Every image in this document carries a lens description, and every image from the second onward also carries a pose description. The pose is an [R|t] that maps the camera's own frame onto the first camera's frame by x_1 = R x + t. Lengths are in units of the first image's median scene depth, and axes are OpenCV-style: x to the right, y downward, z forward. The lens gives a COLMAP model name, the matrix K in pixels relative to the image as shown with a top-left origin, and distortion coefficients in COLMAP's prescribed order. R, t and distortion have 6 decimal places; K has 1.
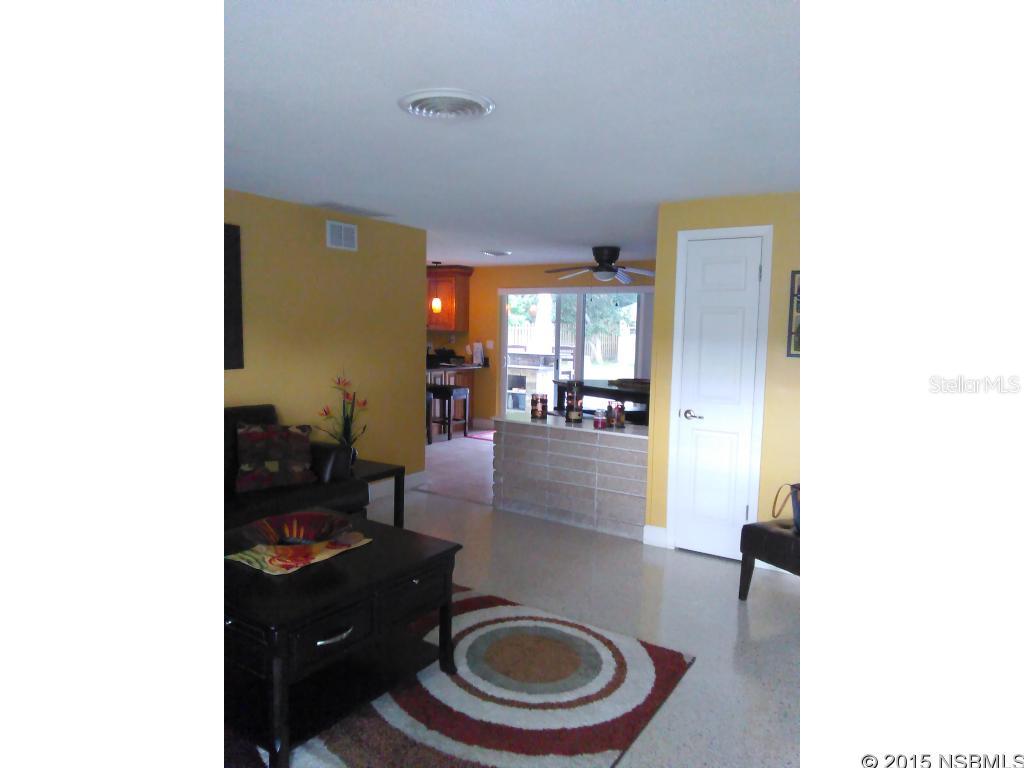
lens RADIAL K [[633.2, 0, 512.0], [0, 633.2, 384.0], [0, 0, 1]] dist [0.032166, -0.156830]
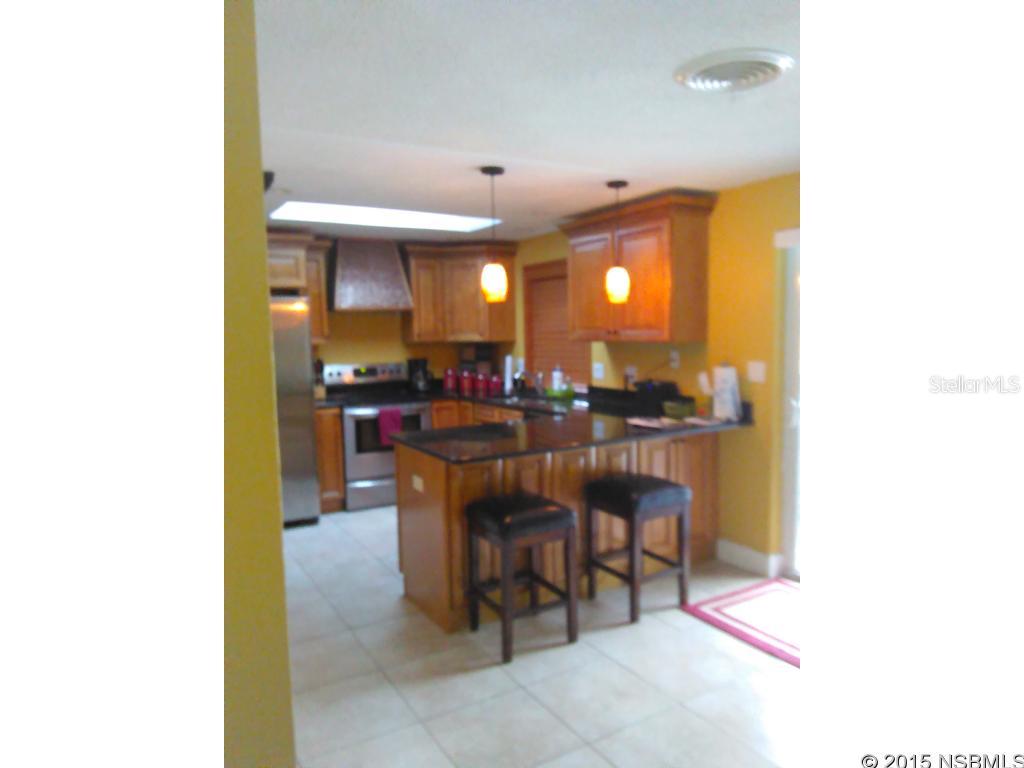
lens RADIAL K [[633.2, 0, 512.0], [0, 633.2, 384.0], [0, 0, 1]] dist [0.032166, -0.156830]
pose [[0.898832, 0.001552, -0.438291, 0.003830], [-0.006183, 0.999939, -0.009139, -0.049203], [0.438250, 0.010924, 0.898786, 0.554344]]
